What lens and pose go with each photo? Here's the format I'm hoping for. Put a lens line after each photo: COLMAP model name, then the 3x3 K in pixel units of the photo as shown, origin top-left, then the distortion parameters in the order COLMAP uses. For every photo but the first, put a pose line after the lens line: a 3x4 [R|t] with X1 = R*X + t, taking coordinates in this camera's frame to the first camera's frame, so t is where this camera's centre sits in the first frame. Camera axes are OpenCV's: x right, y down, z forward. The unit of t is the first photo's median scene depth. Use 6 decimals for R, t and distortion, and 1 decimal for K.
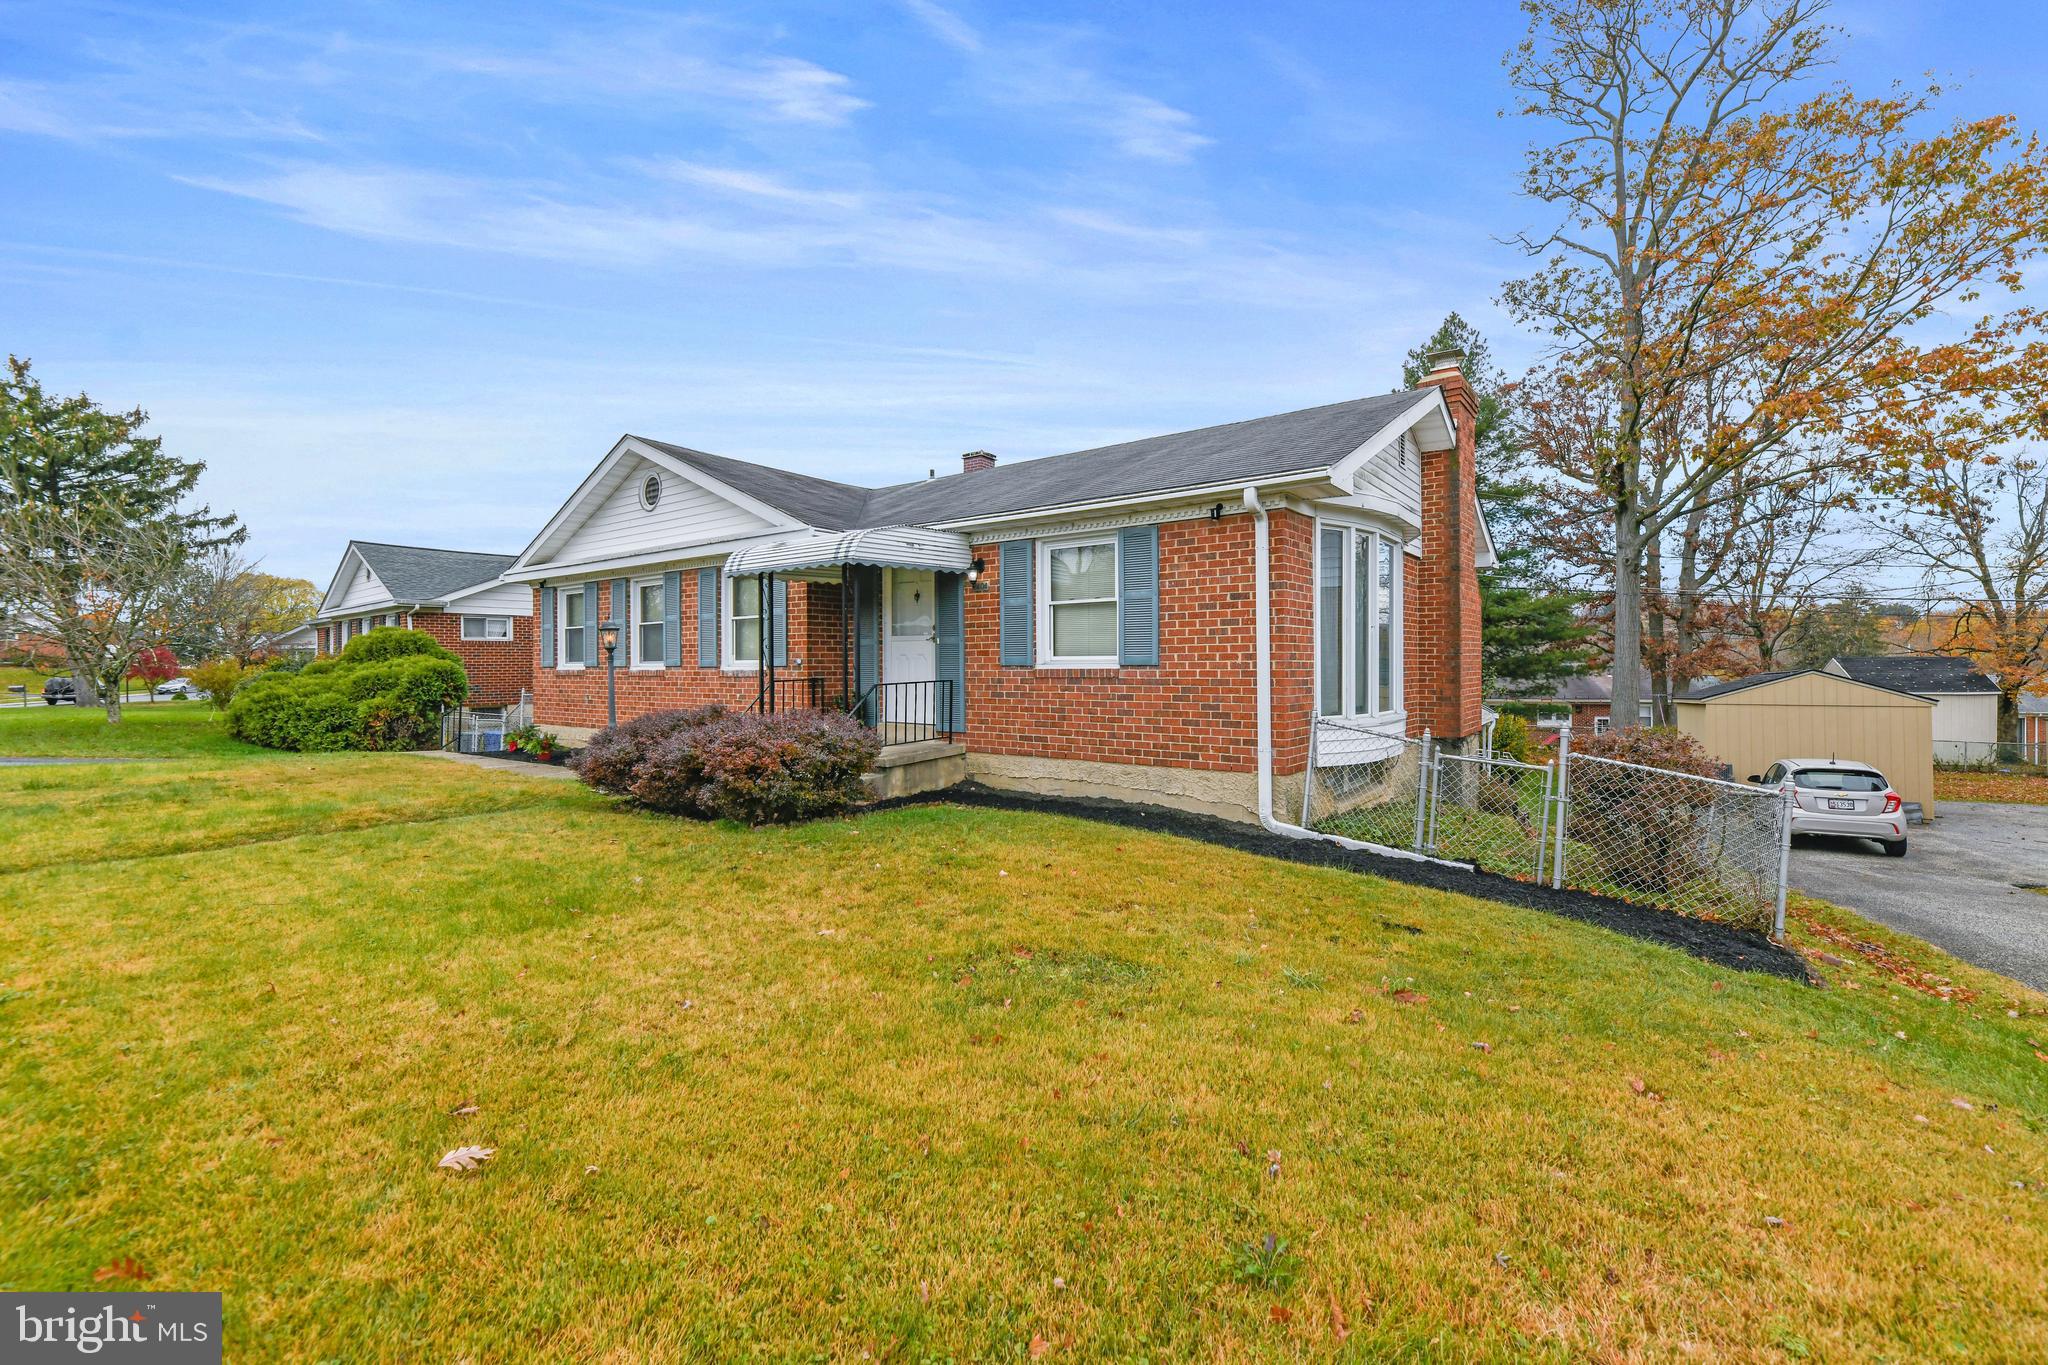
lens RADIAL K [[843.3, 0, 1016.6], [0, 843.3, 671.5], [0, 0, 1]] dist [-0.001507, -0.002969]
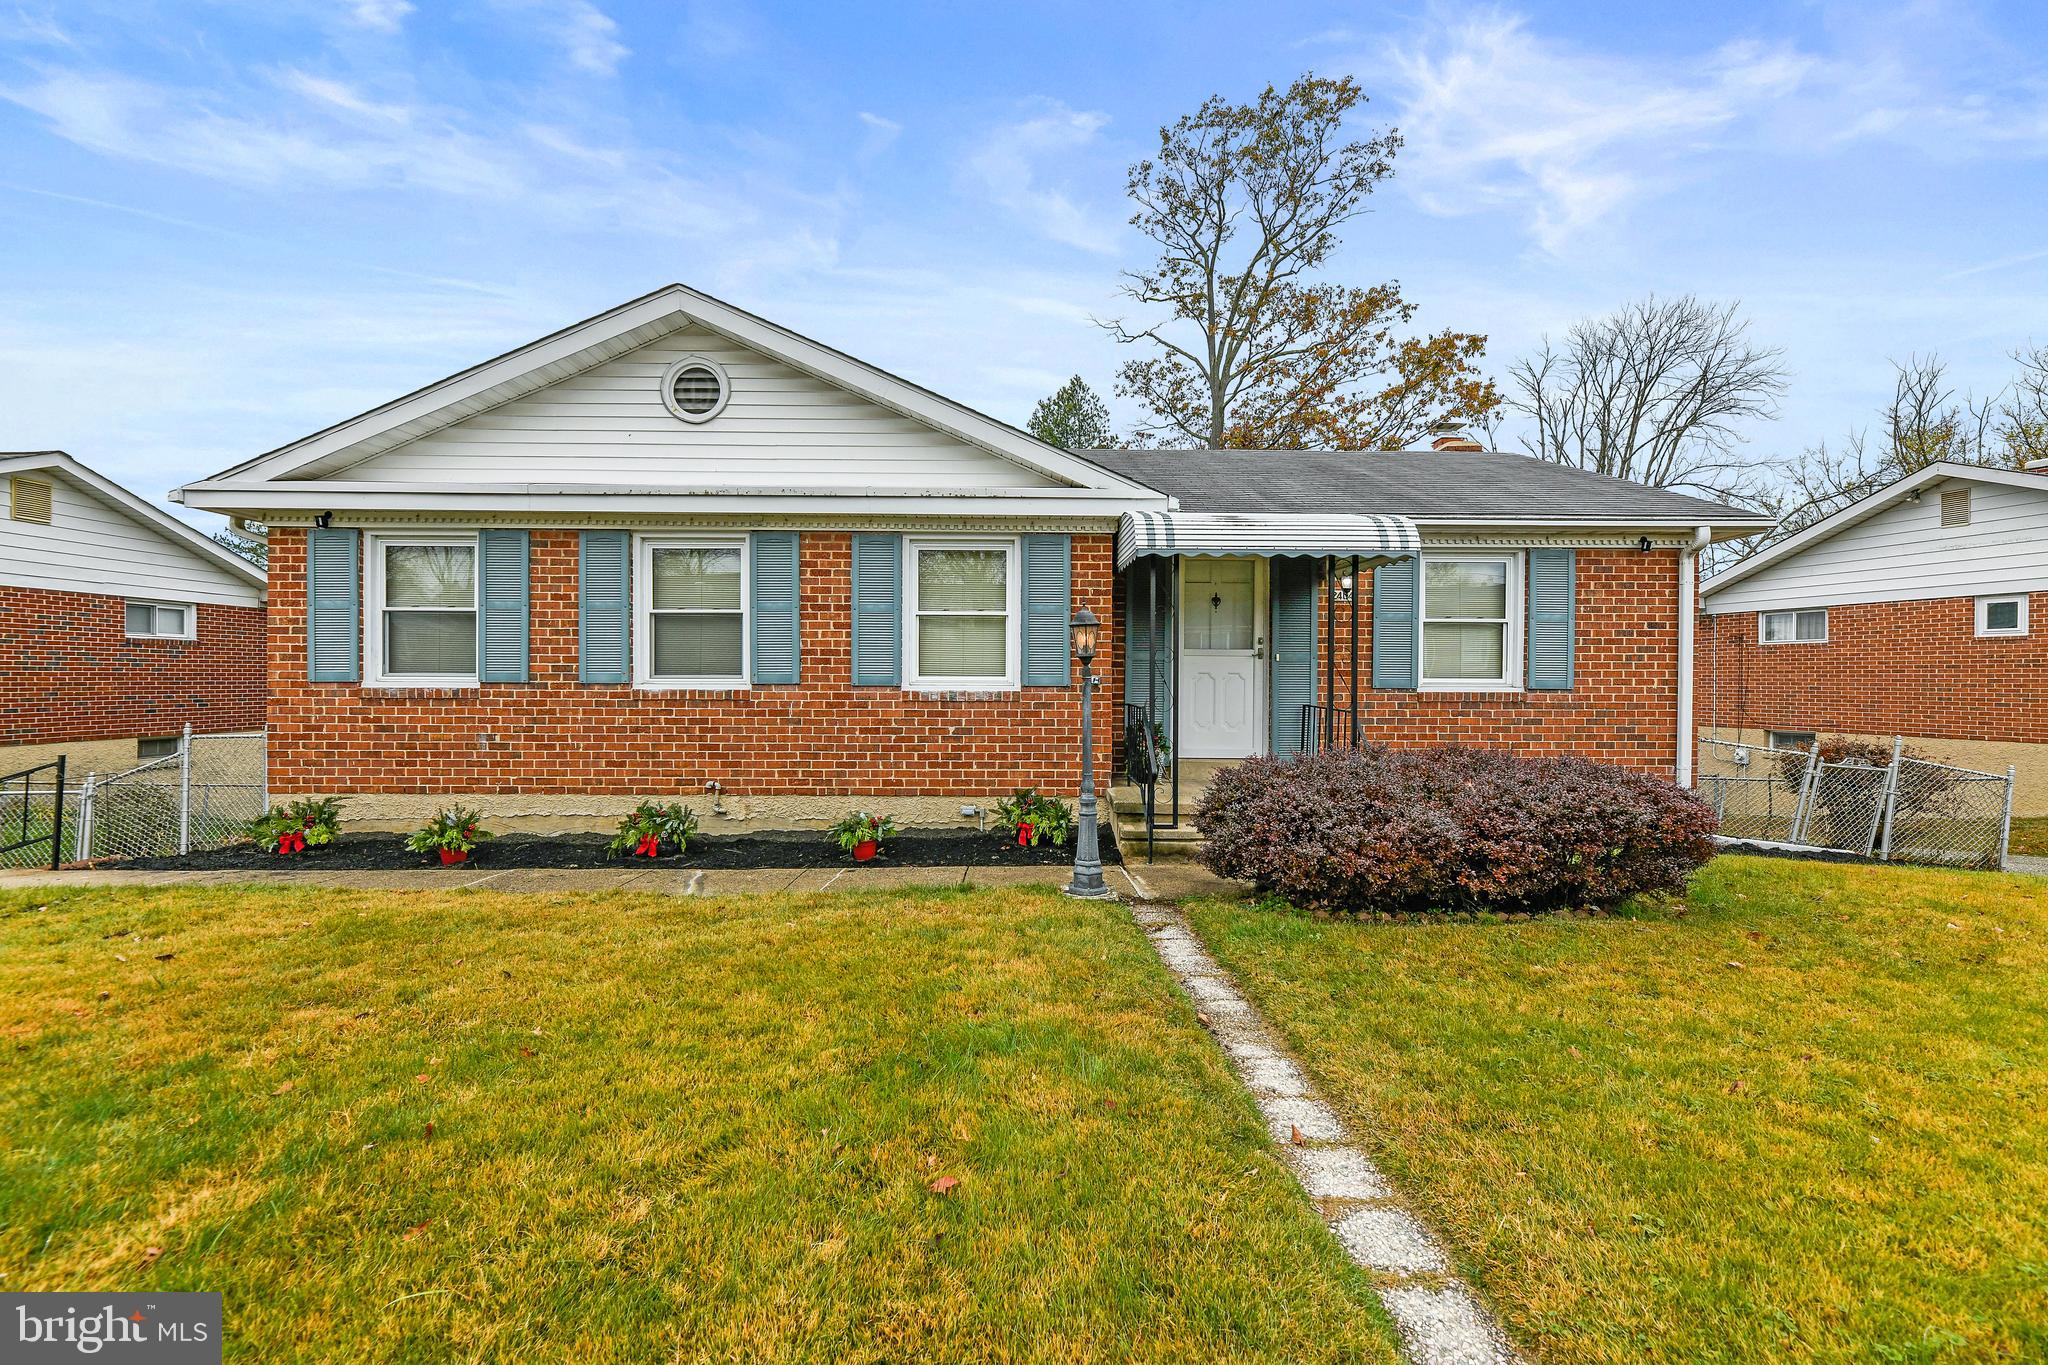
lens RADIAL K [[843.3, 0, 1022.3], [0, 843.3, 691.9], [0, 0, 1]] dist [-0.001507, -0.002969]
pose [[0.791066, 0.001949, 0.611727, -0.904778], [-0.002812, 0.999996, 0.000451, -0.002818], [-0.611724, -0.002077, 0.791068, 0.570180]]
